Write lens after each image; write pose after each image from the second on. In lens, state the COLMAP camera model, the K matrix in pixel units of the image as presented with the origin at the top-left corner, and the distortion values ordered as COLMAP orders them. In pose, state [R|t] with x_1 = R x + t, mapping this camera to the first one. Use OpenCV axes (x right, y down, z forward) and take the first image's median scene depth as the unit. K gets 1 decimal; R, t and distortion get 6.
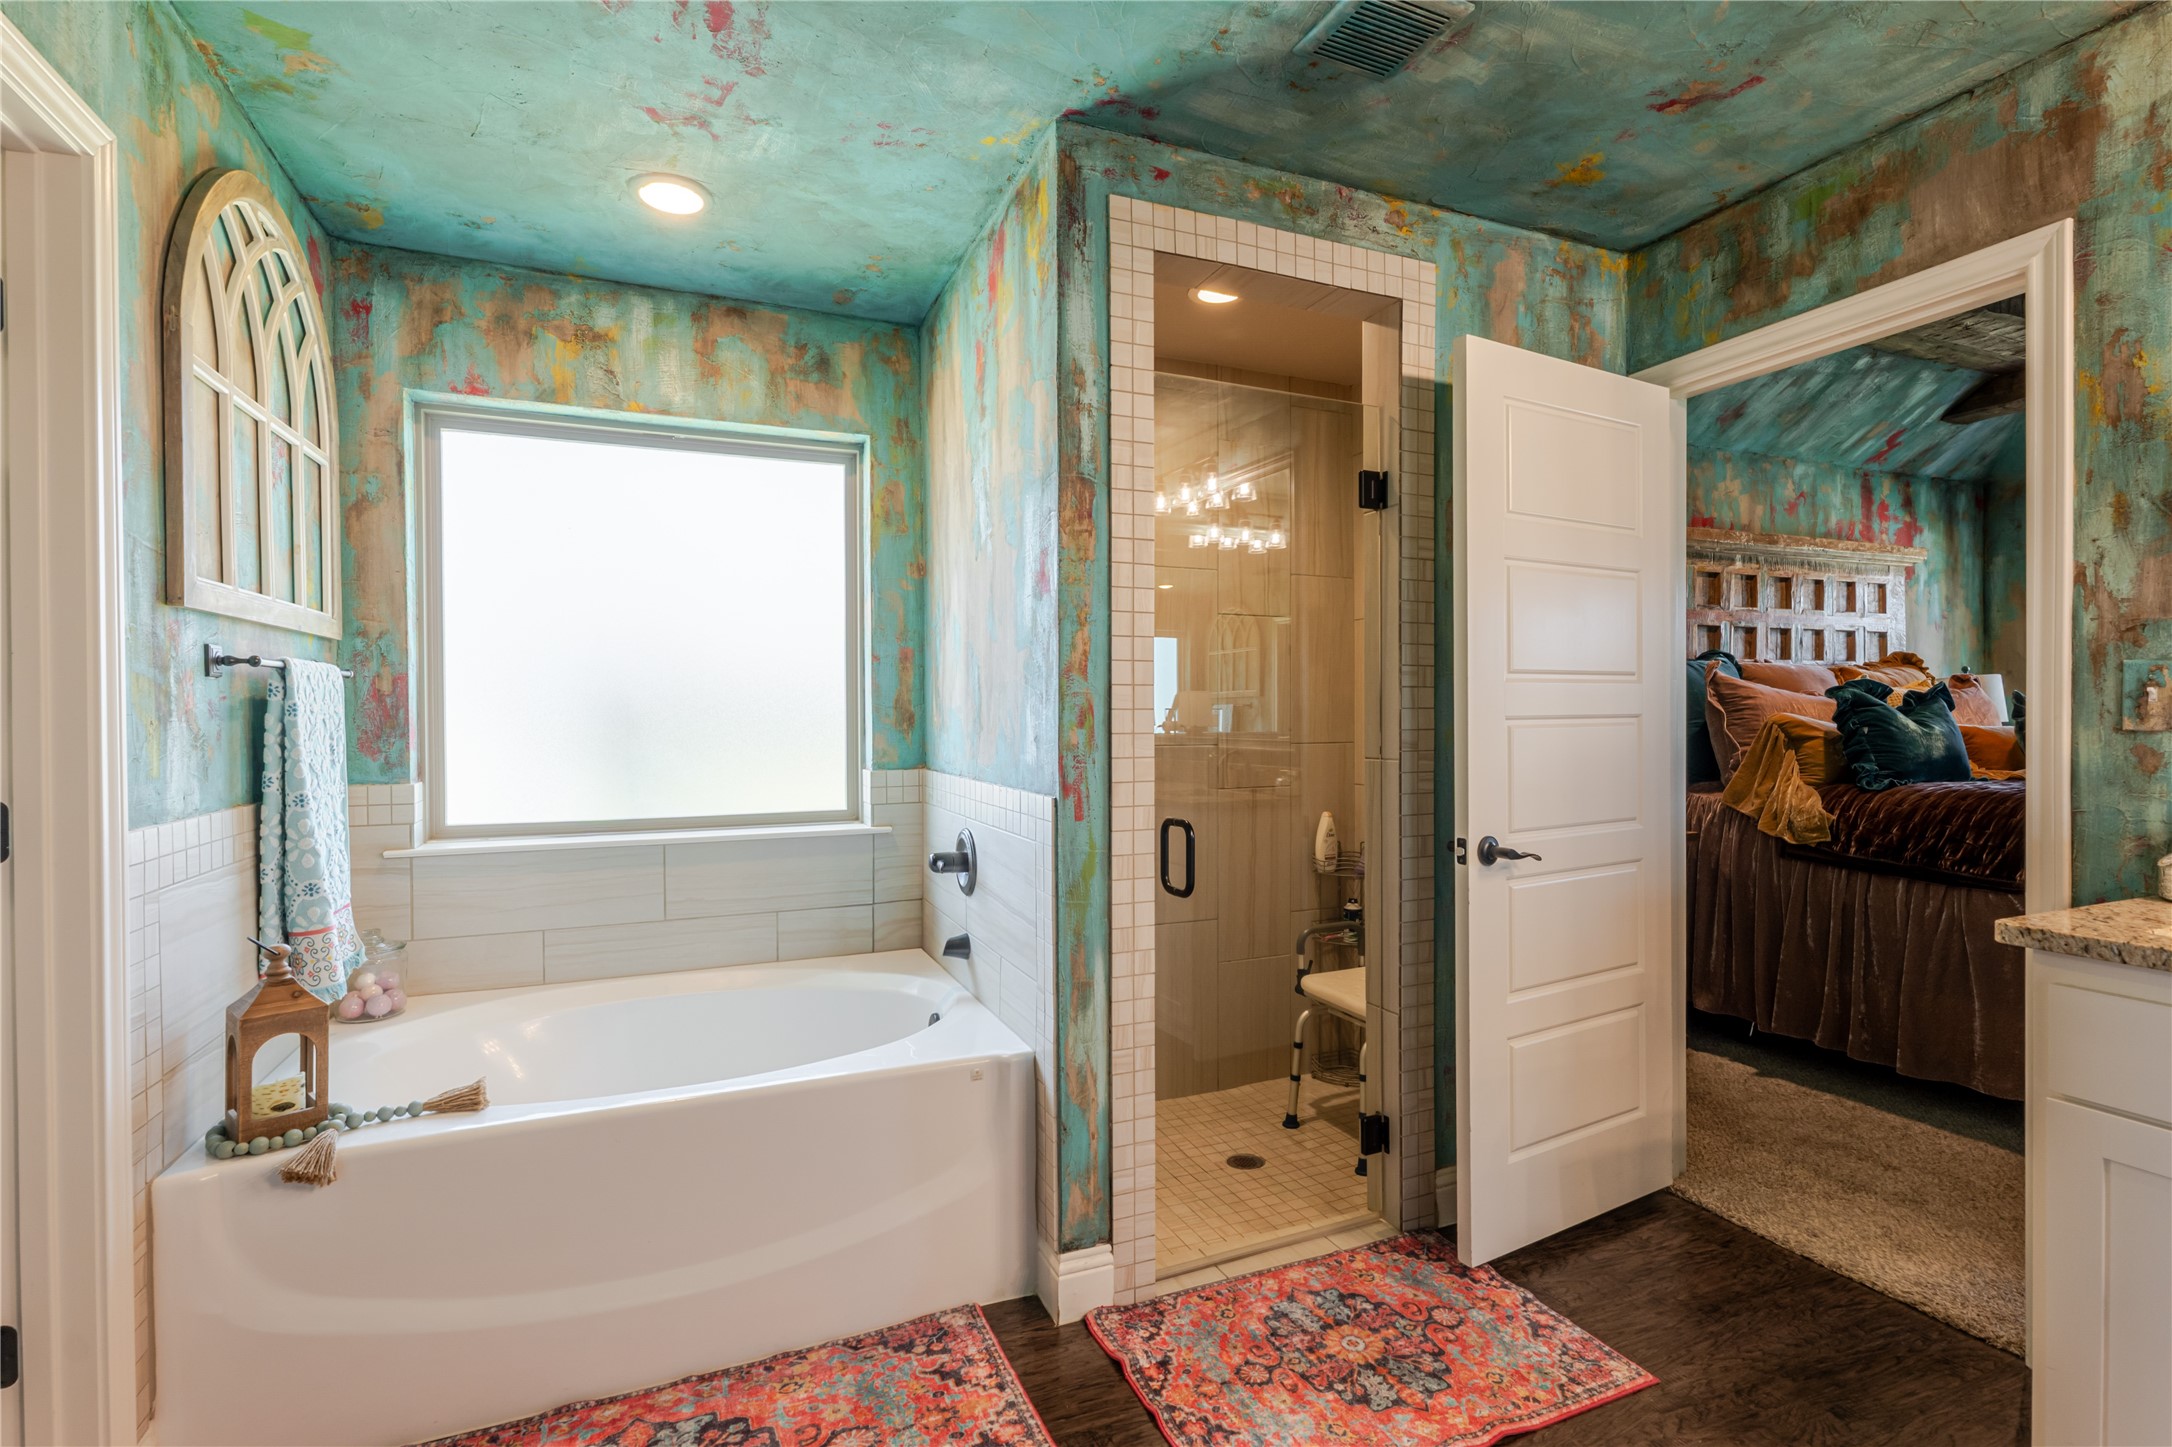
lens RADIAL K [[1016.9, 0, 1083.4], [0, 1016.9, 721.1], [0, 0, 1]] dist [0.005893, 0.000008]
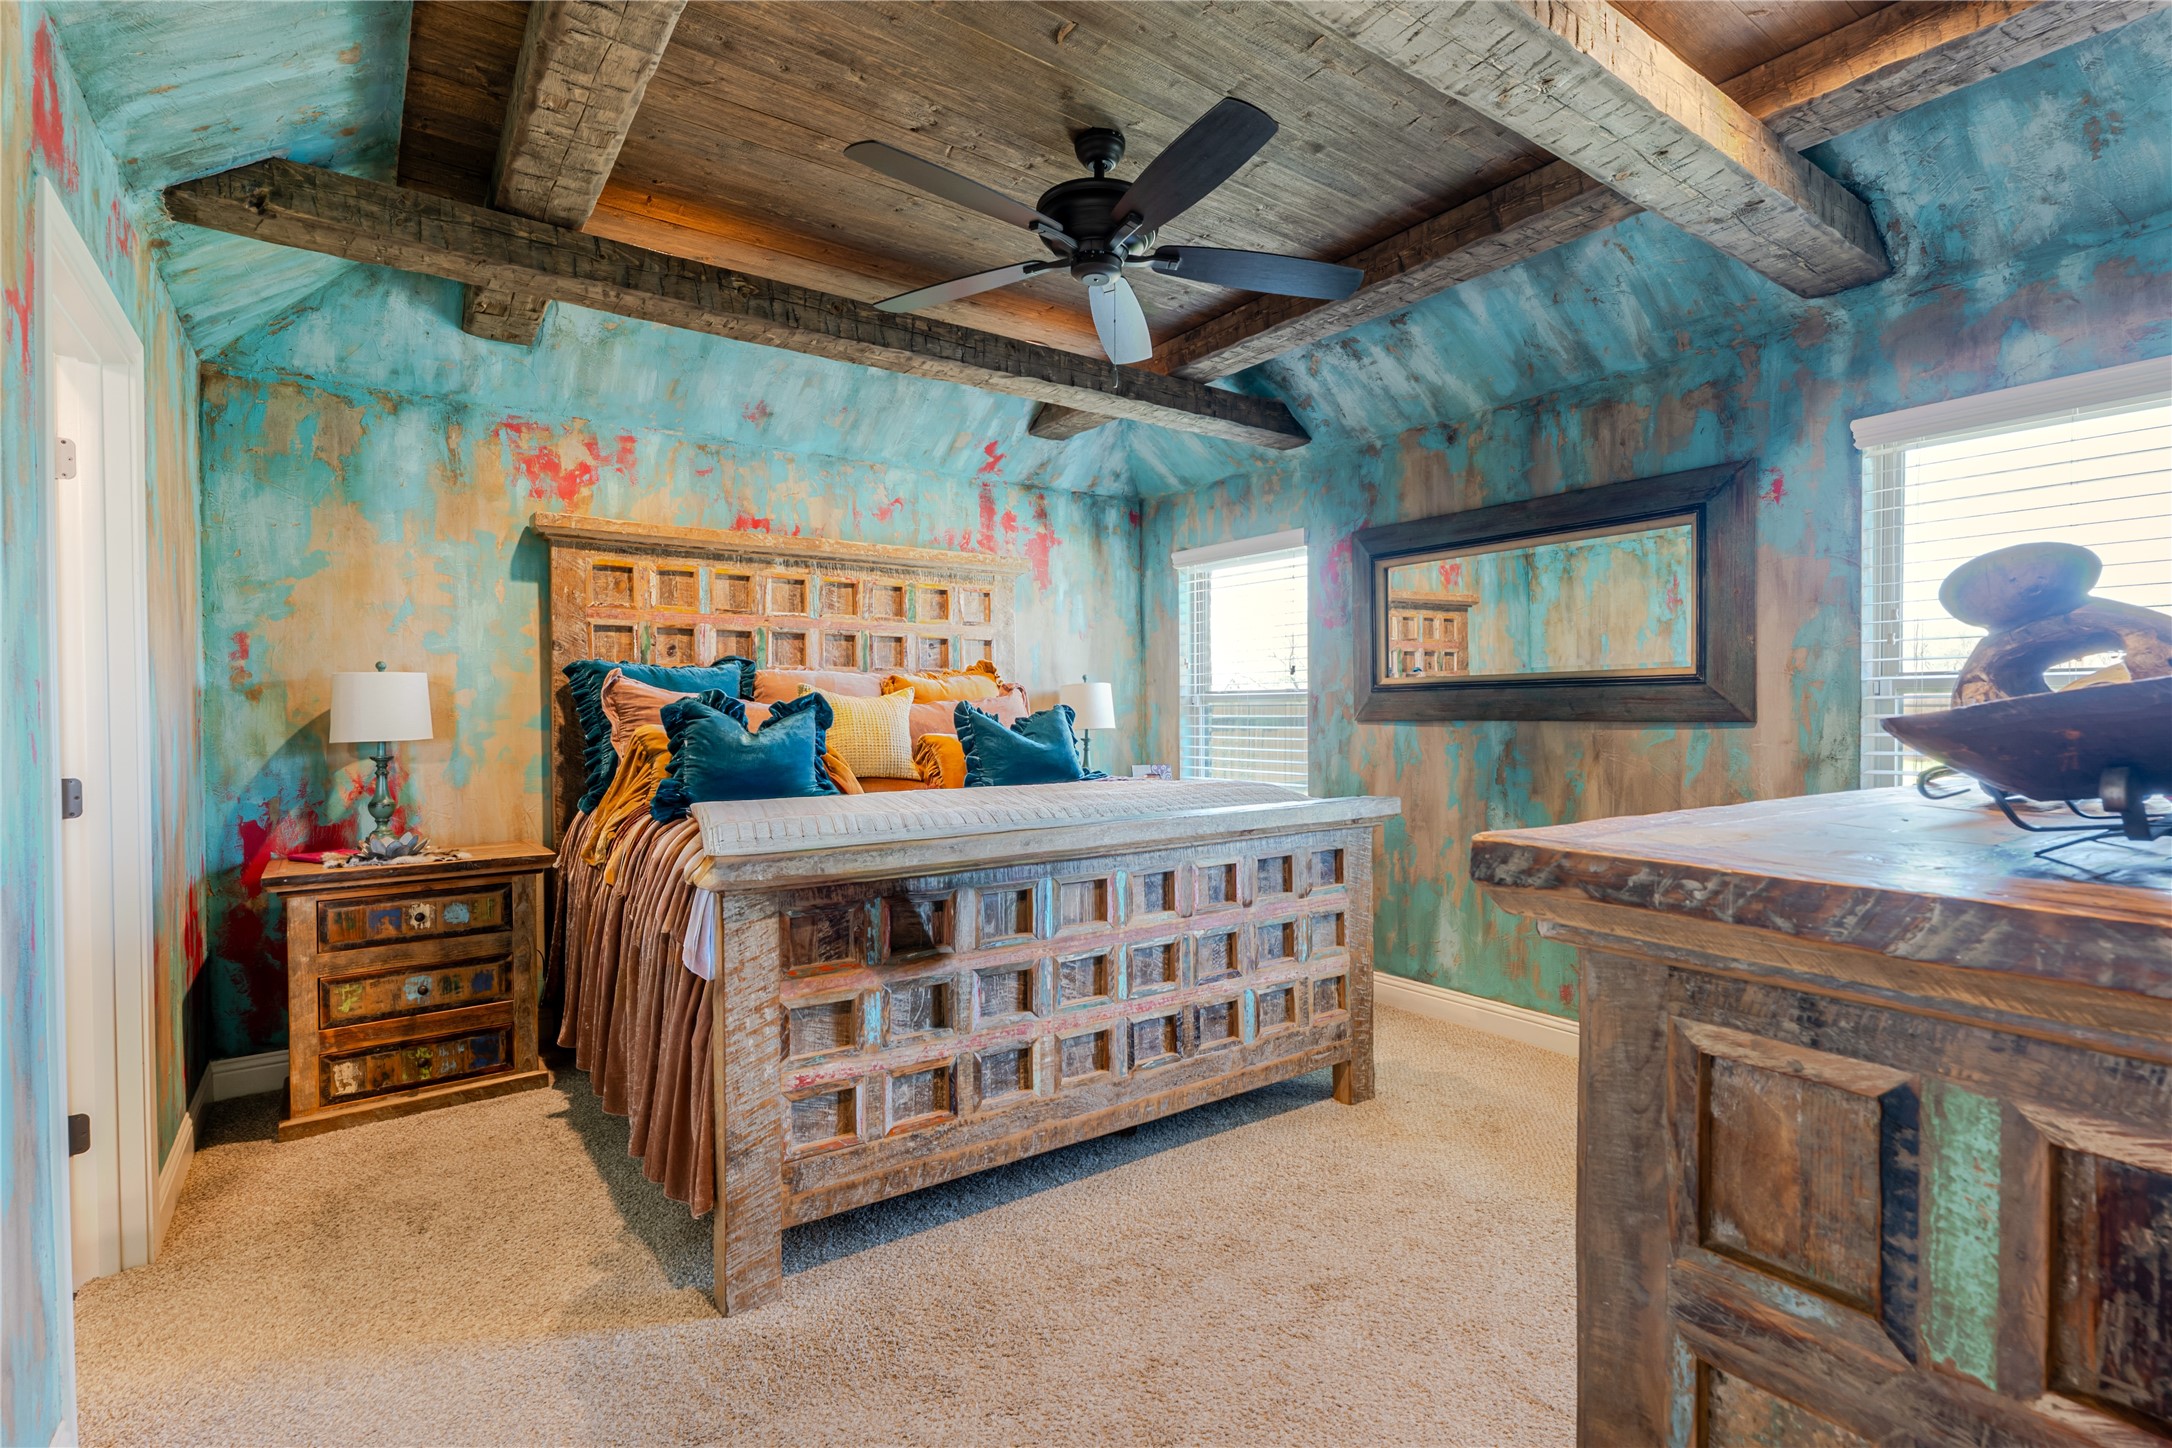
lens RADIAL K [[1016.9, 0, 1087.1], [0, 1016.9, 722.3], [0, 0, 1]] dist [0.005893, 0.000008]
pose [[0.973421, -0.006230, 0.228940, 0.635577], [0.005854, 0.999980, 0.002325, -0.006878], [-0.228950, -0.000923, 0.973438, -0.008703]]
